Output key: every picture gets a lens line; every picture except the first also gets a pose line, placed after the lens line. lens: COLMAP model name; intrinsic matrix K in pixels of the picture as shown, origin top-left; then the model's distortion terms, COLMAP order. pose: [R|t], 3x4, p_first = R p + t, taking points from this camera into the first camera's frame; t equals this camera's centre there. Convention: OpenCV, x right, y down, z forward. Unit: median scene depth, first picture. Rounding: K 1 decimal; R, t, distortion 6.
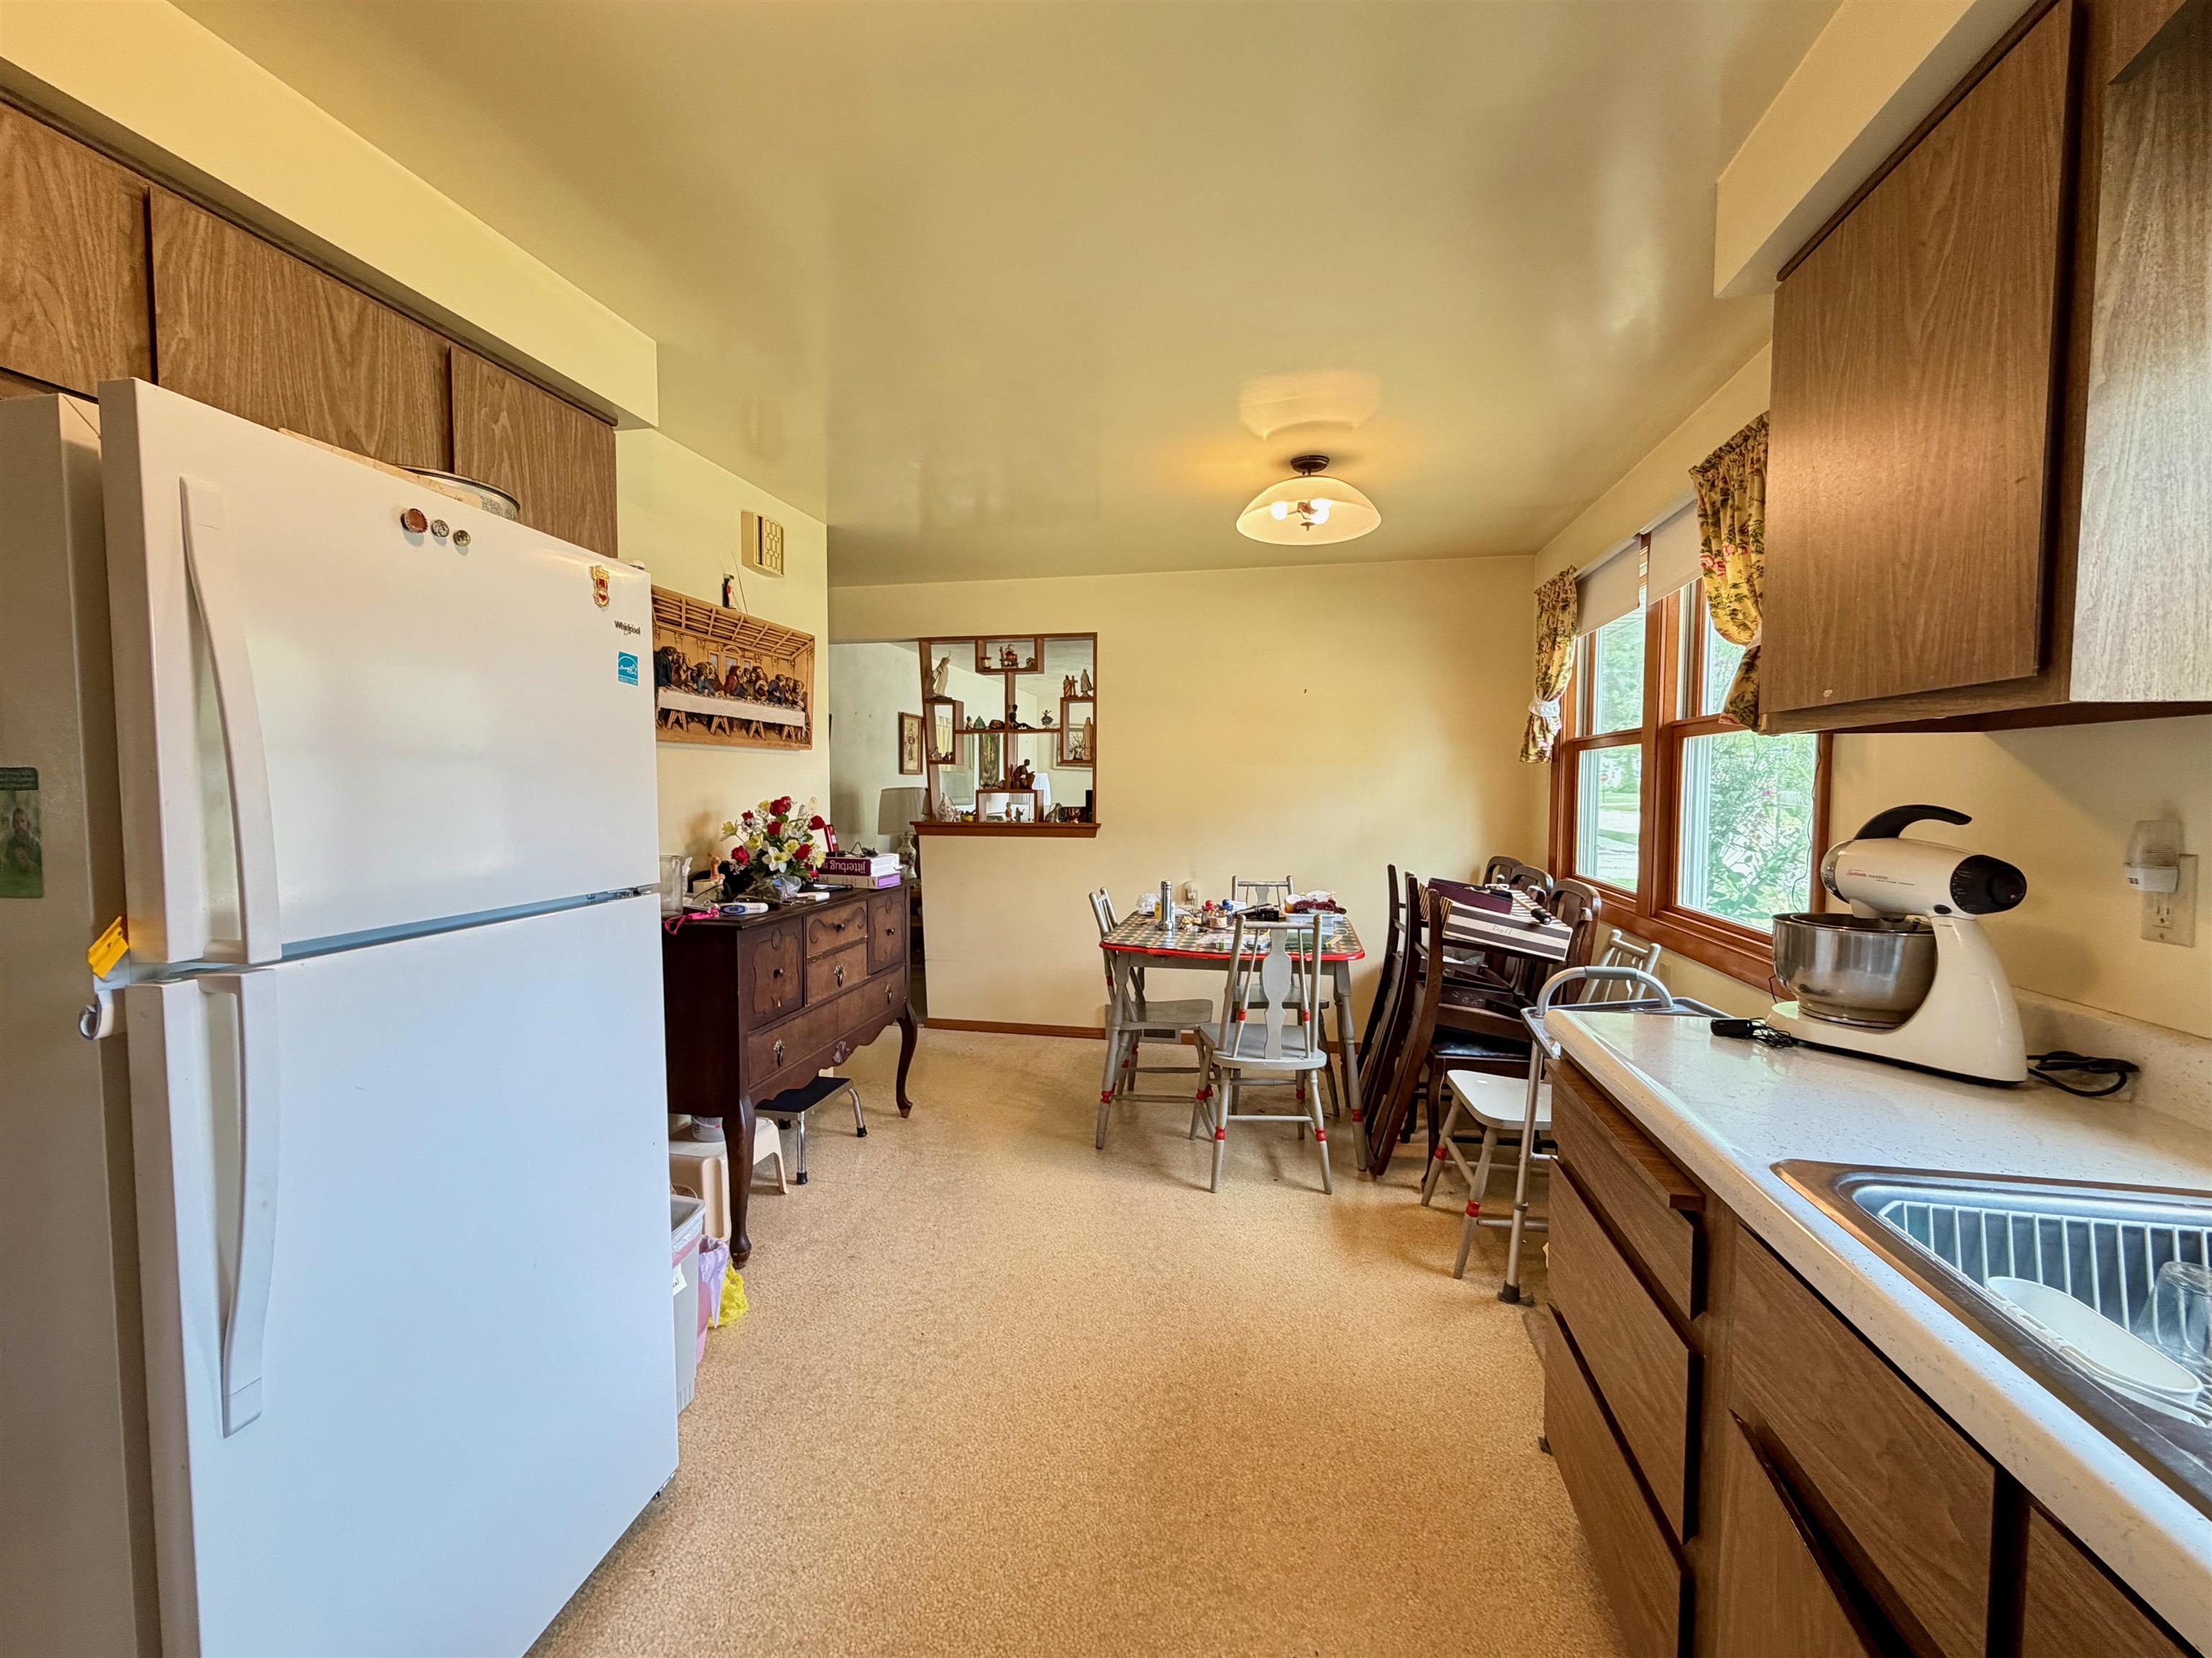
lens RADIAL K [[884.3, 0, 1110.8], [0, 884.3, 826.2], [0, 0, 1]] dist [-0.000678, 0.000264]
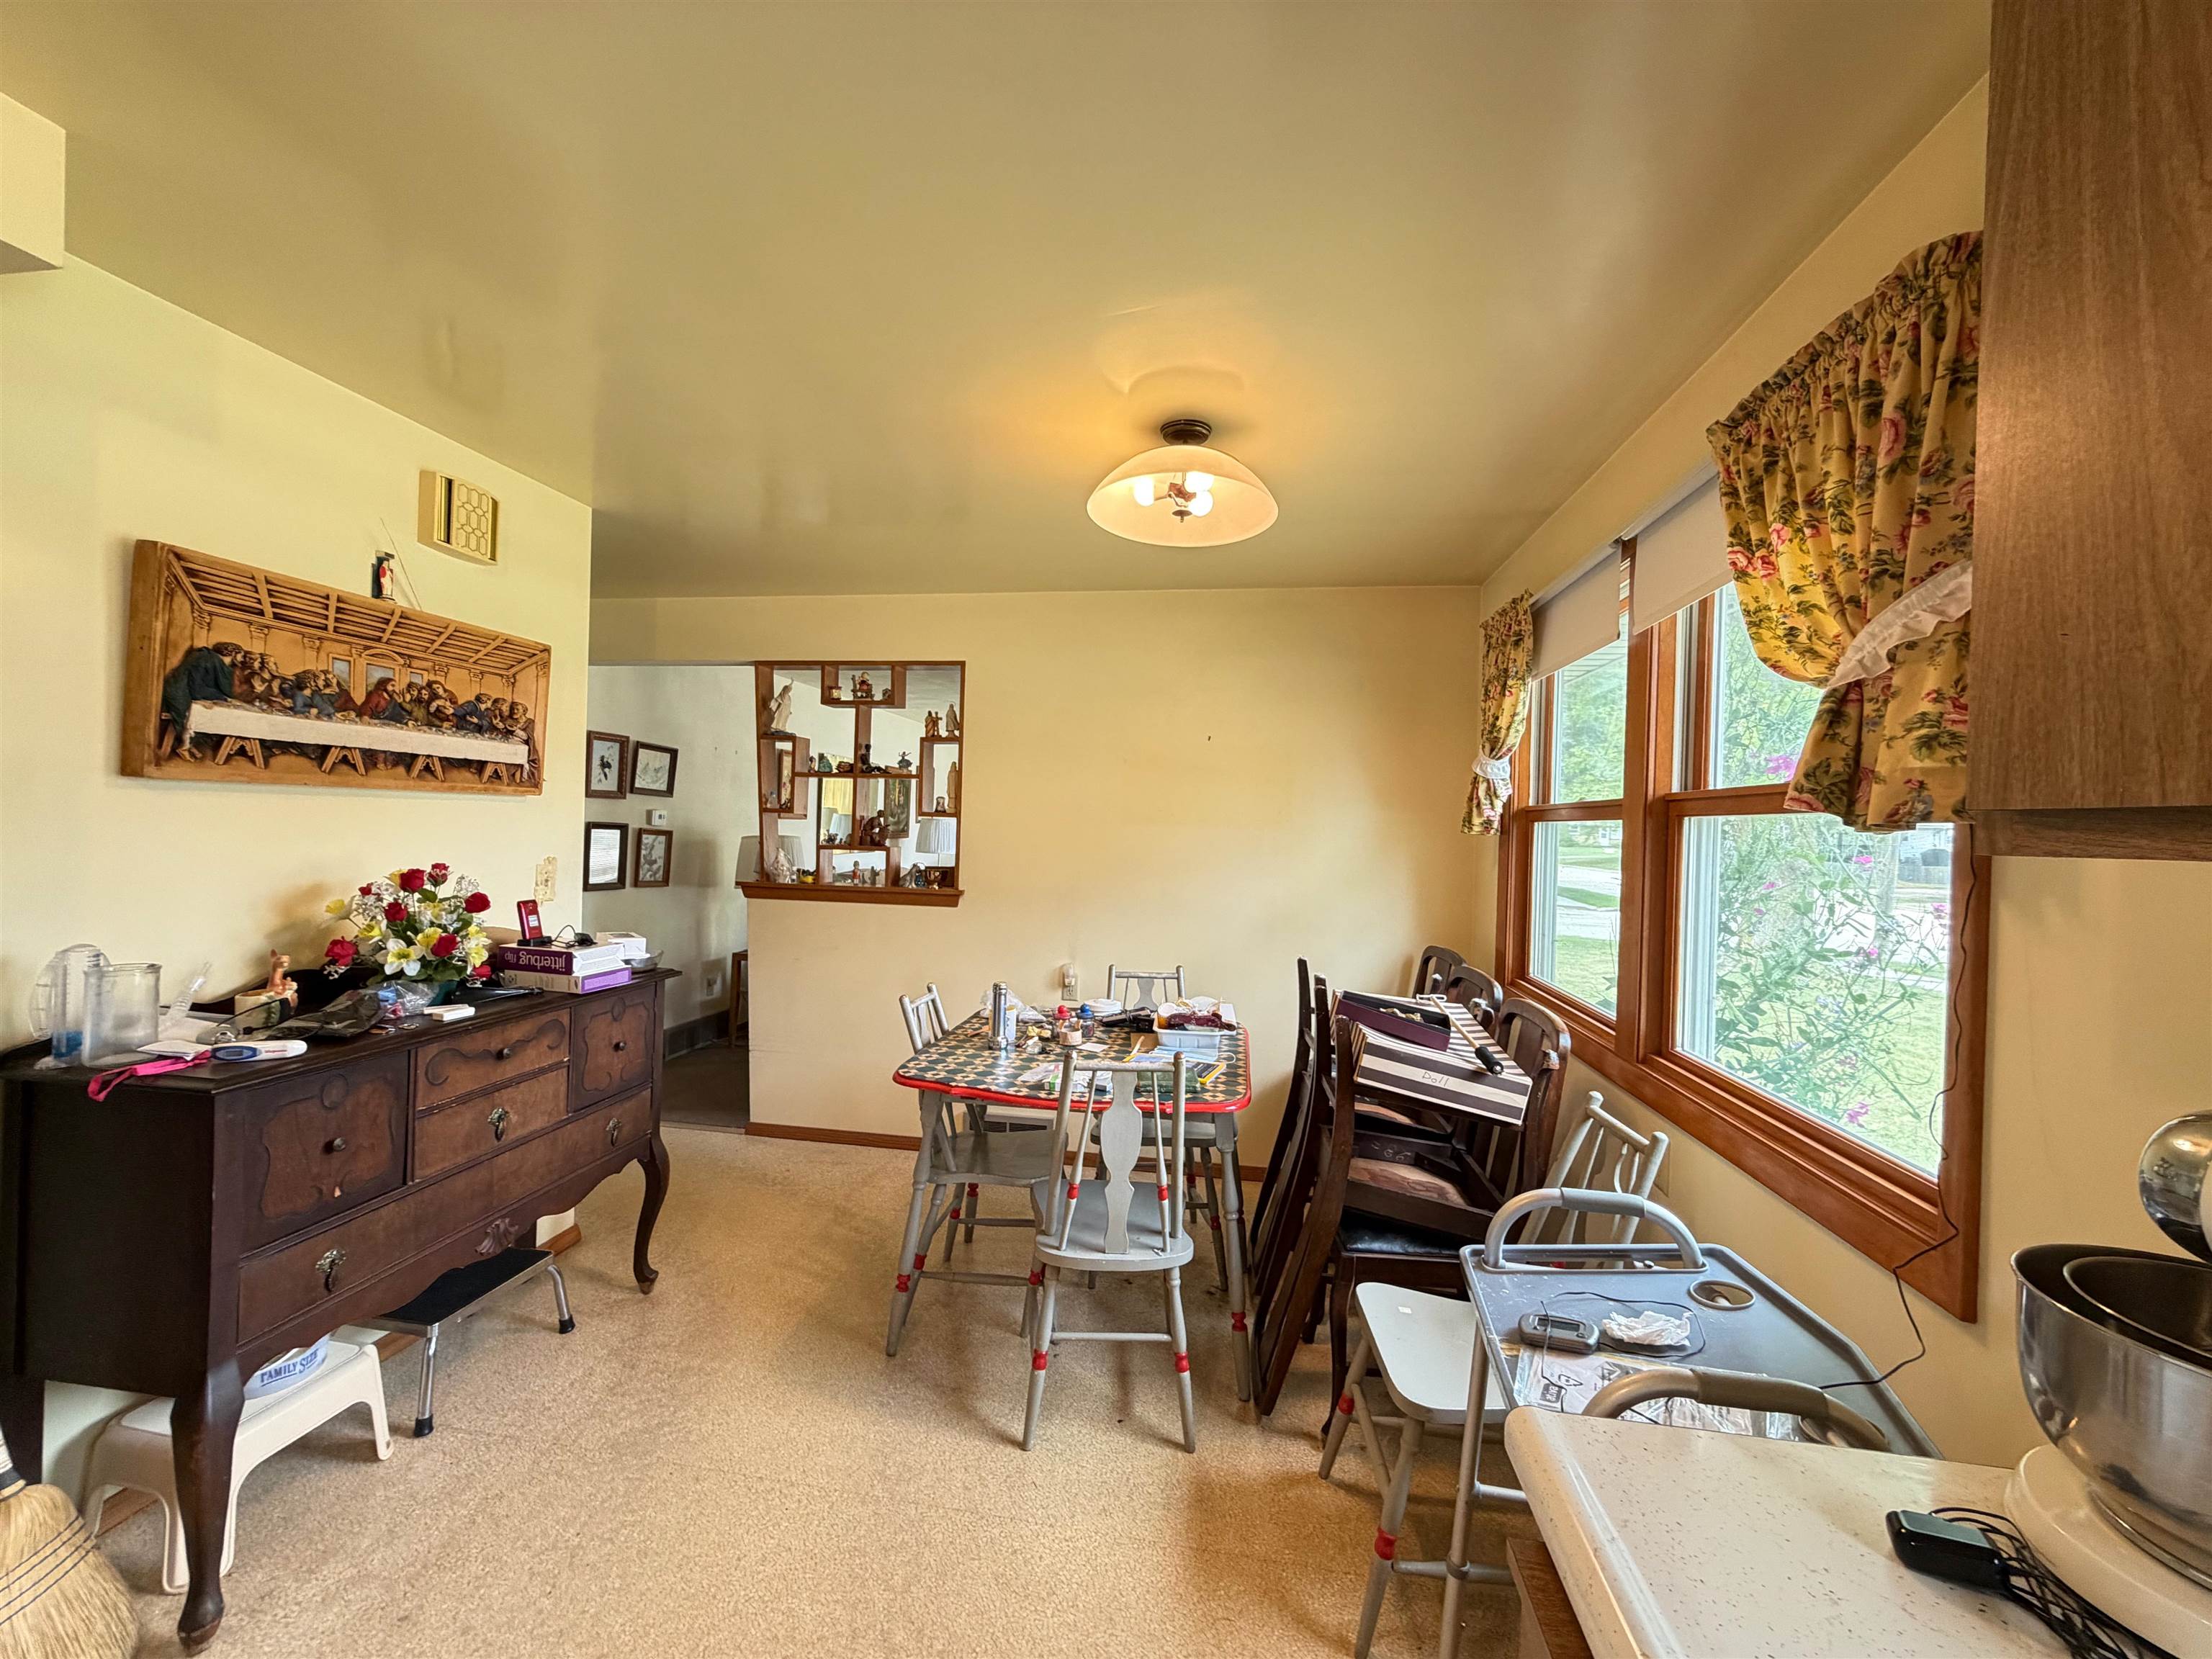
lens RADIAL K [[884.4, 0, 1100.6], [0, 884.4, 829.7], [0, 0, 1]] dist [-0.000678, 0.000264]
pose [[0.998657, 0.025522, 0.045084, 0.122483], [-0.023484, 0.998703, -0.045167, -0.039971], [-0.046178, 0.044048, 0.997962, 0.263843]]
